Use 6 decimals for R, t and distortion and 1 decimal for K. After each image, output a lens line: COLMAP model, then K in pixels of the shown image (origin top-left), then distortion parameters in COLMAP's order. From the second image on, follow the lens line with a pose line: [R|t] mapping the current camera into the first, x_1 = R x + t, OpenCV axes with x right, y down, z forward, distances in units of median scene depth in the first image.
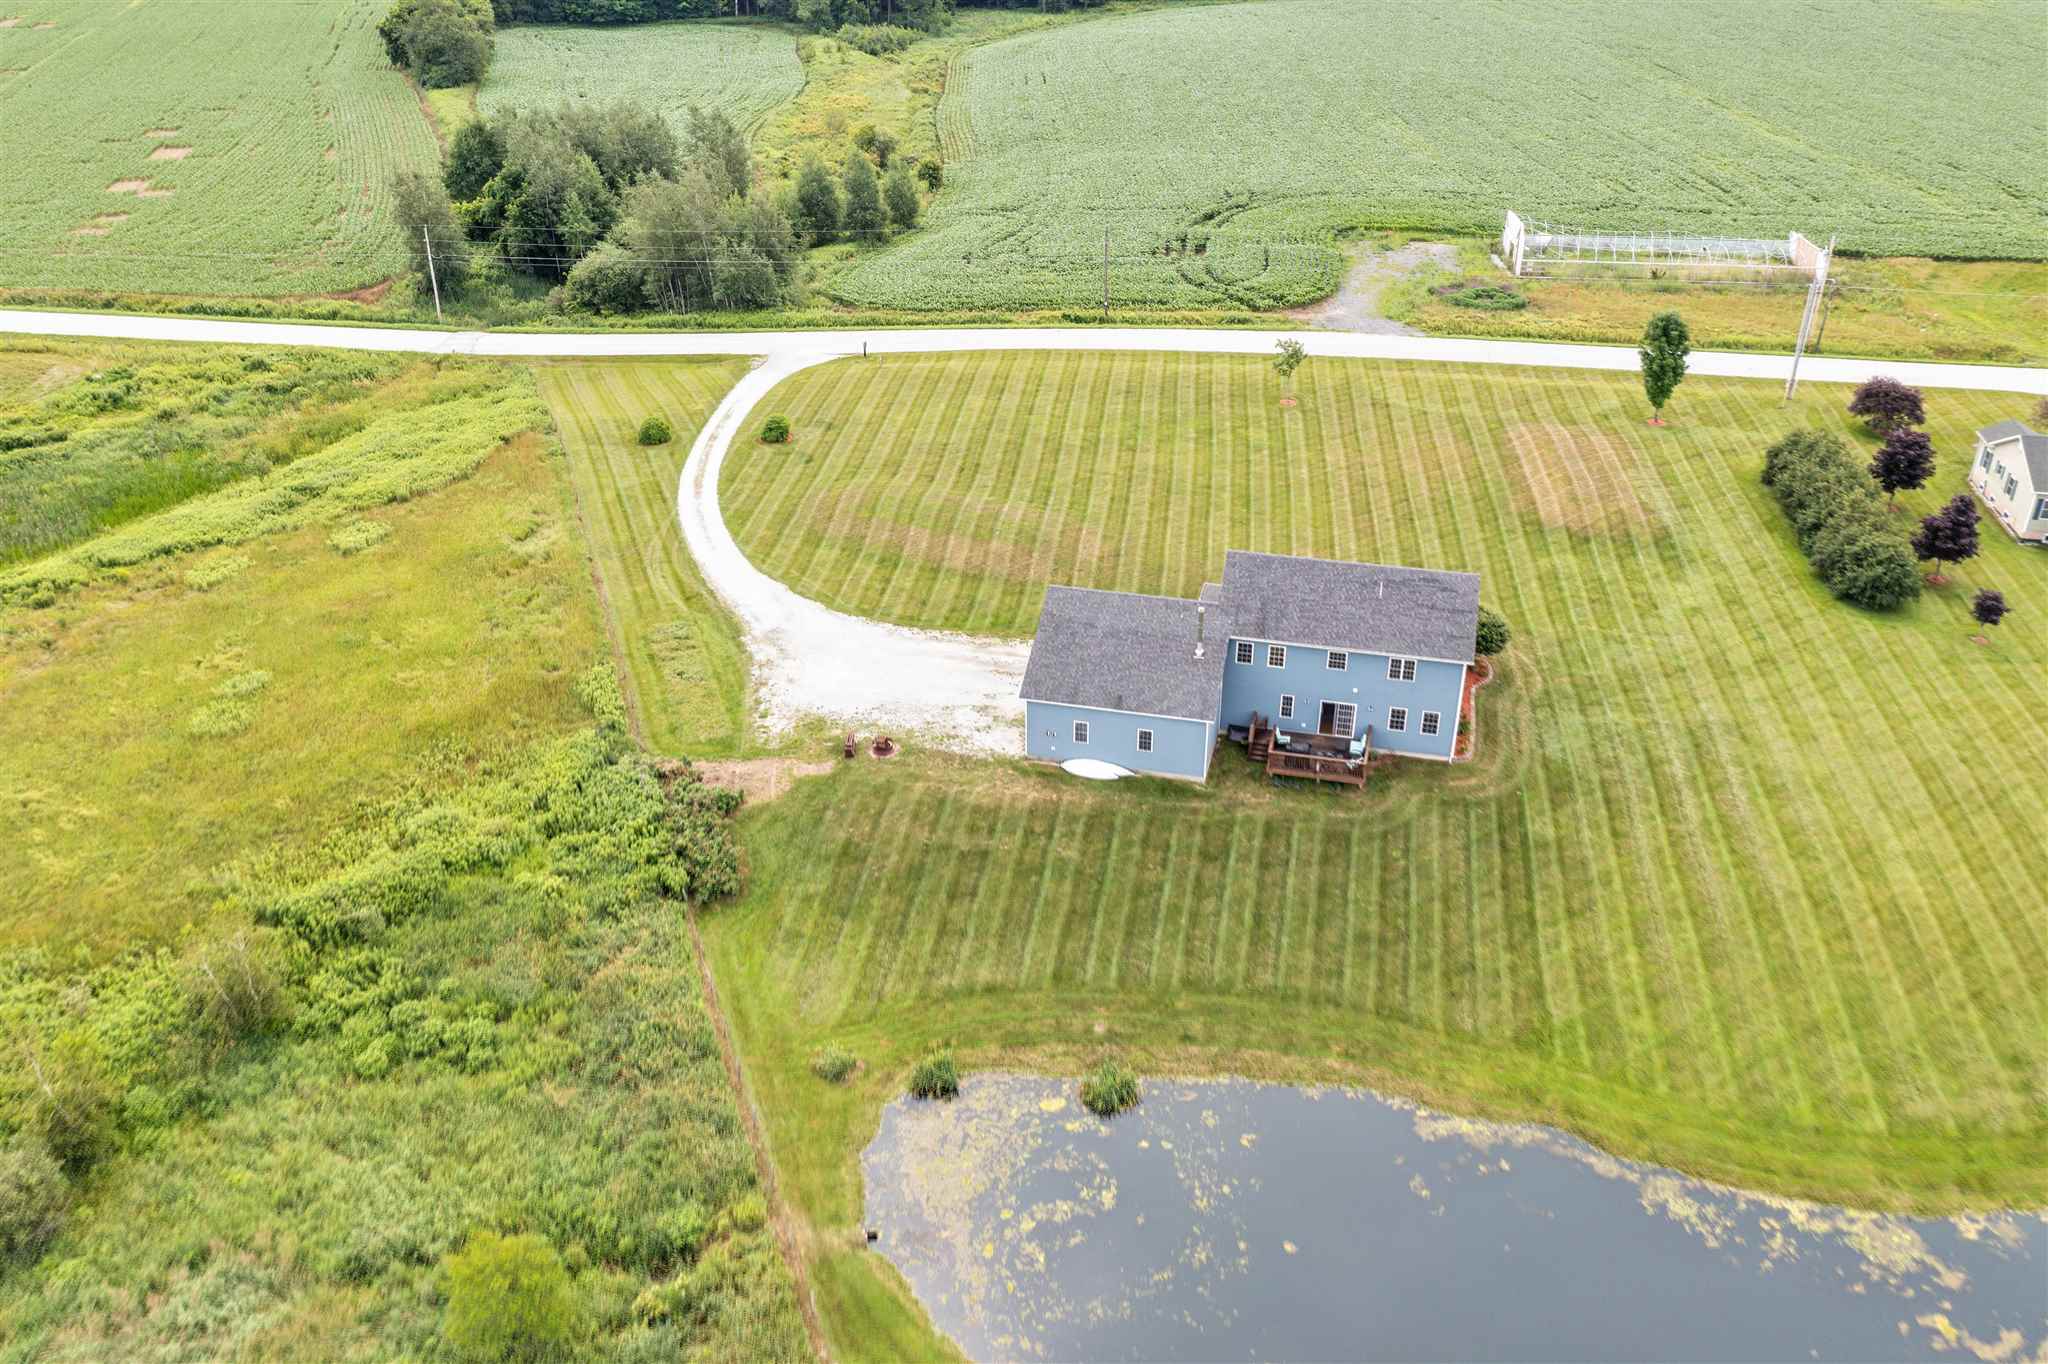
lens RADIAL K [[1712.3, 0, 1028.4], [0, 1712.3, 693.0], [0, 0, 1]] dist [-0.024560, 0.008148]
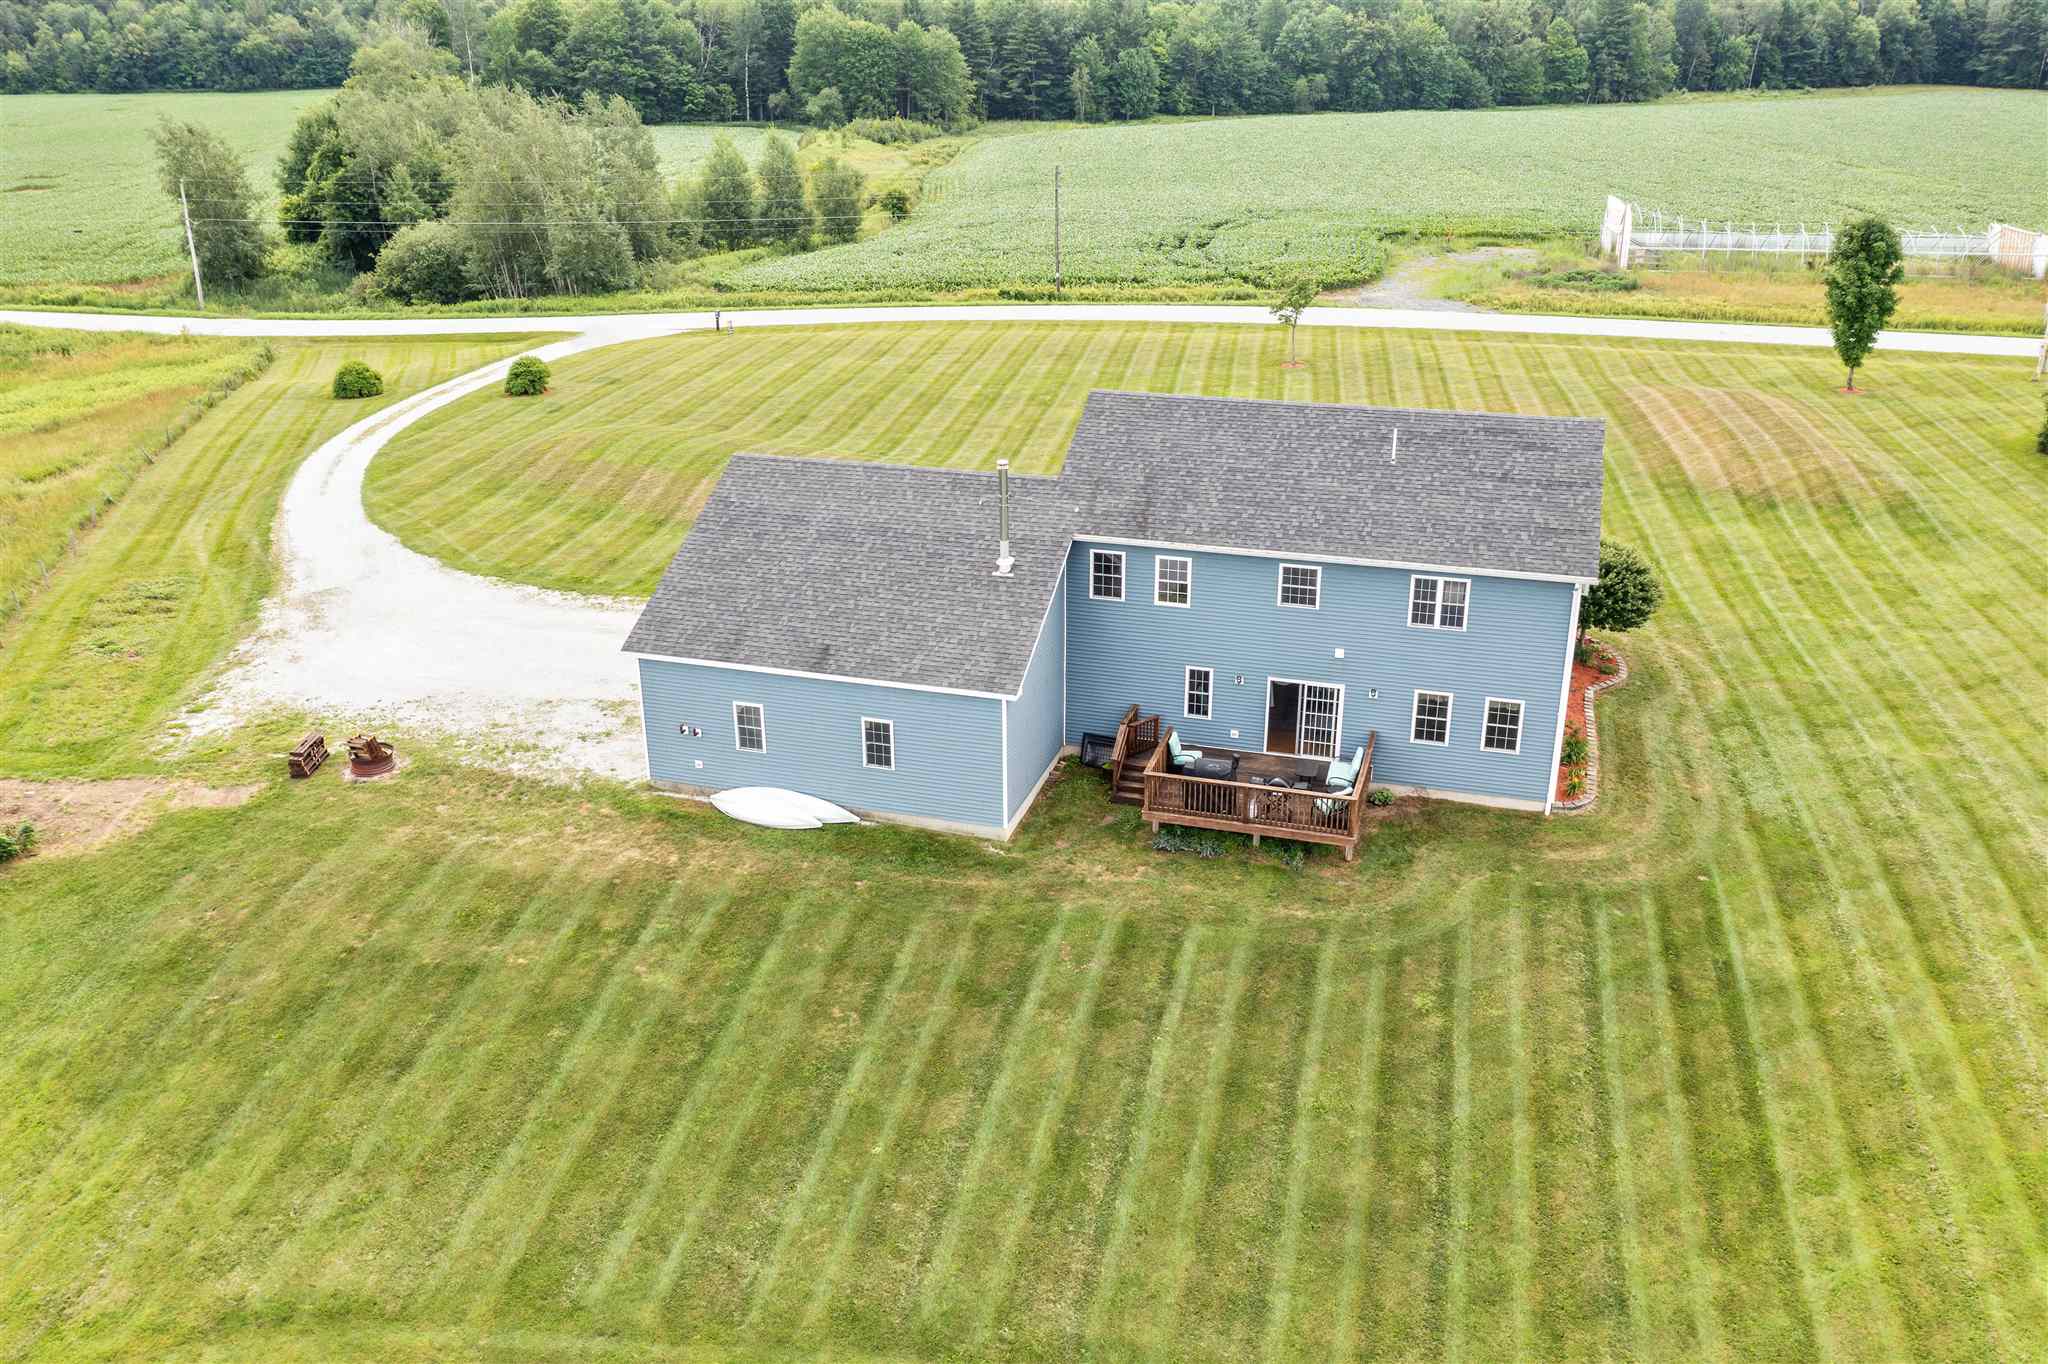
lens RADIAL K [[1712.3, 0, 1015.0], [0, 1712.3, 673.3], [0, 0, 1]] dist [-0.024560, 0.008148]
pose [[0.998320, 0.018086, -0.055053, 0.123595], [-0.024990, 0.991533, -0.127424, 0.063537], [0.052283, 0.128586, 0.990319, 0.512720]]
